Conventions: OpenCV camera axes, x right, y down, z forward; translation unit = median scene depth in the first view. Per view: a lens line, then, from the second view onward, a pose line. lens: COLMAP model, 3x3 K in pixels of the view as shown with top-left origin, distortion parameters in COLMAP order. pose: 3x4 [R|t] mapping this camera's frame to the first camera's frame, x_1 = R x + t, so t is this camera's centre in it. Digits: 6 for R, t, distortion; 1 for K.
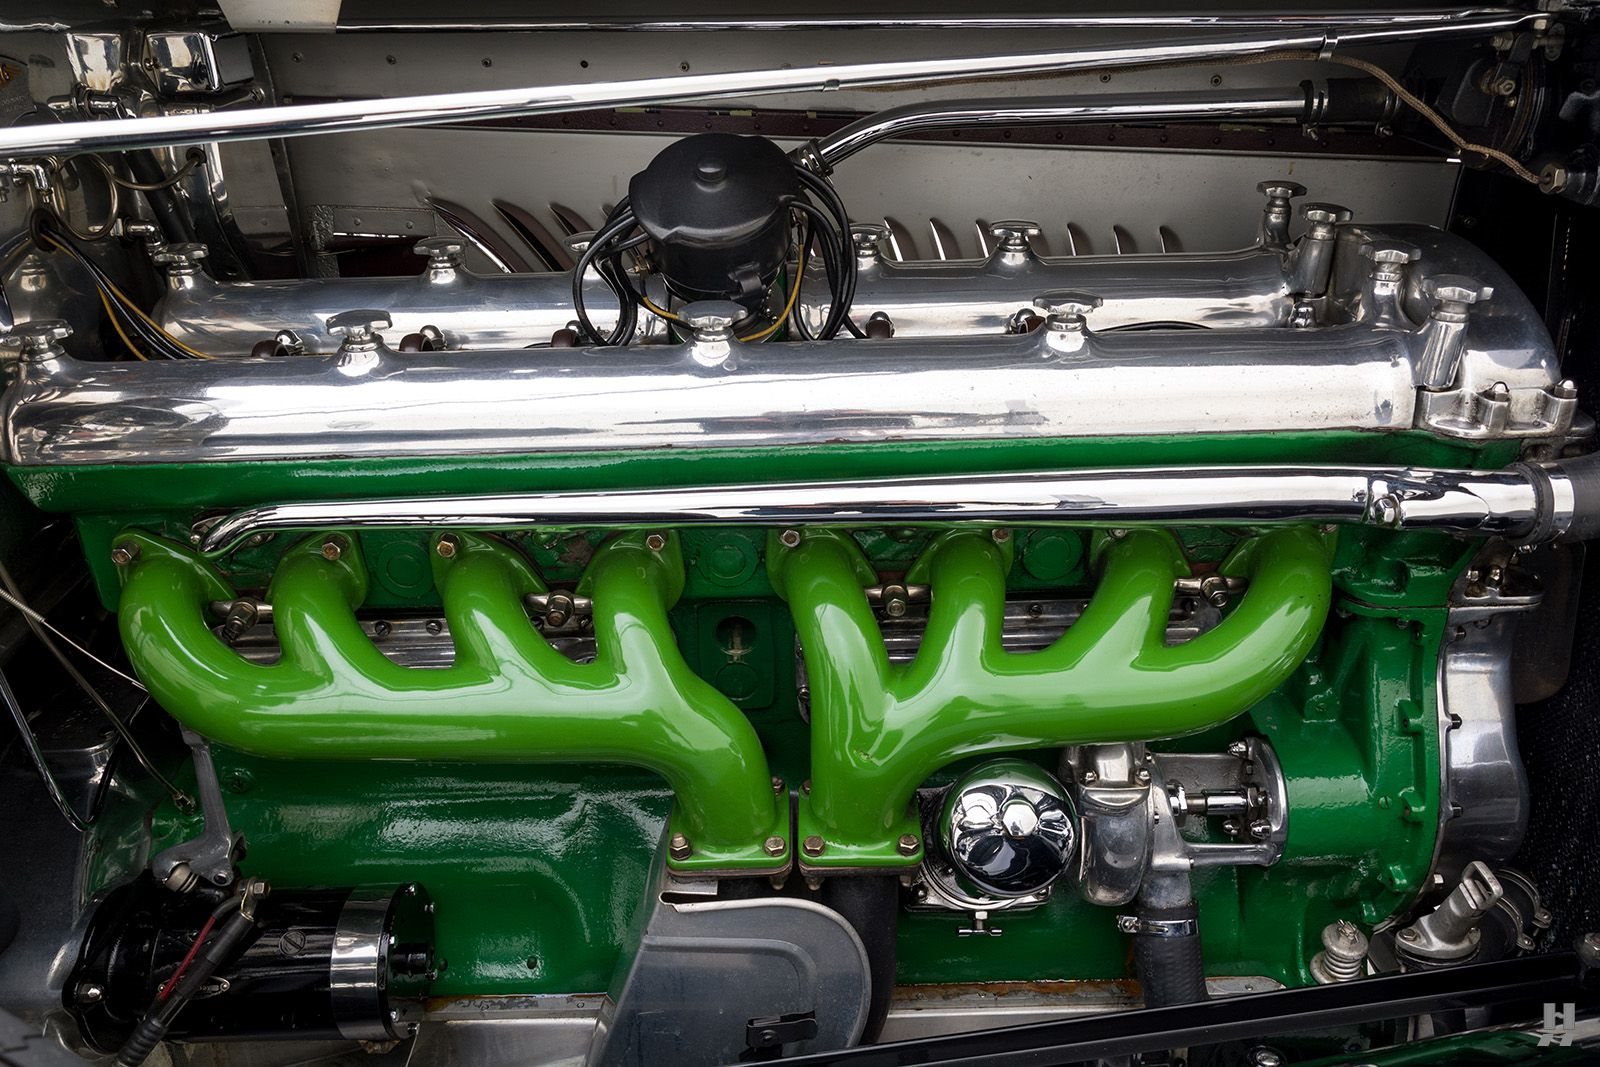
lens RADIAL K [[1210.0, 0, 800.0], [0, 1210.0, 533.5], [0, 0, 1]] dist [0.006106, -0.001811]
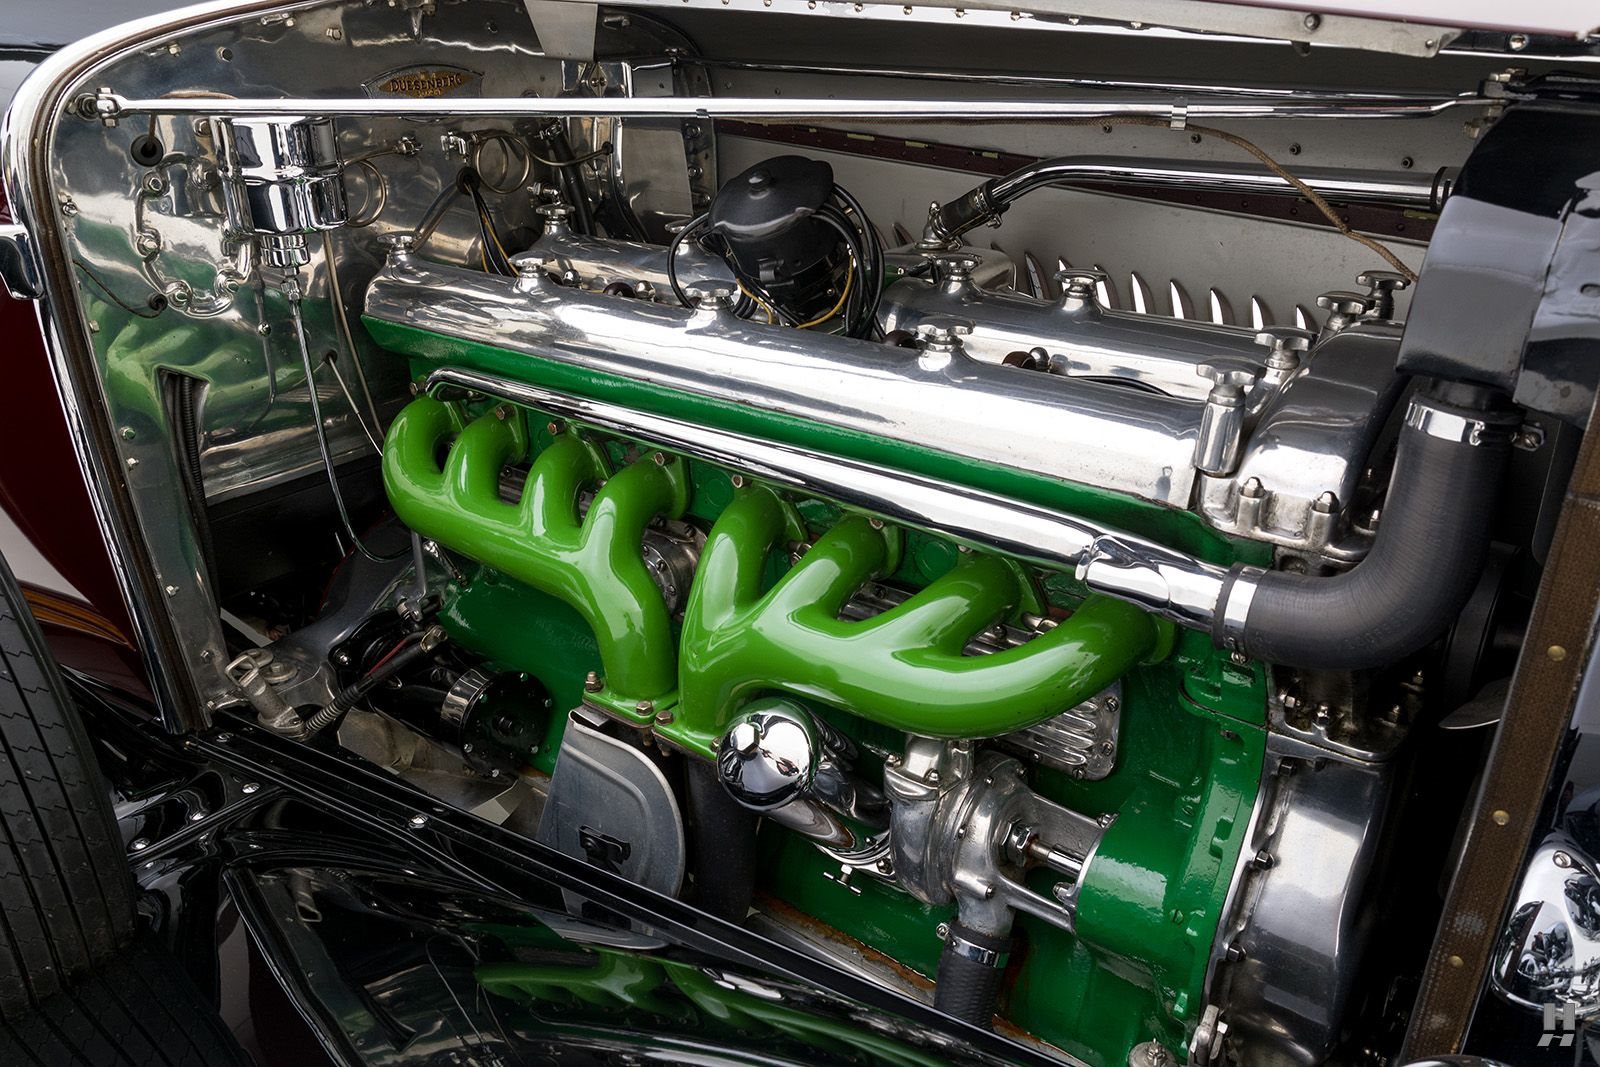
lens RADIAL K [[1210.0, 0, 800.0], [0, 1210.0, 533.5], [0, 0, 1]] dist [0.006106, -0.001811]
pose [[0.776989, 0.265720, -0.570684, 0.765811], [-0.288655, 0.956013, 0.052130, -0.027484], [0.559433, 0.124227, 0.819513, 0.035909]]
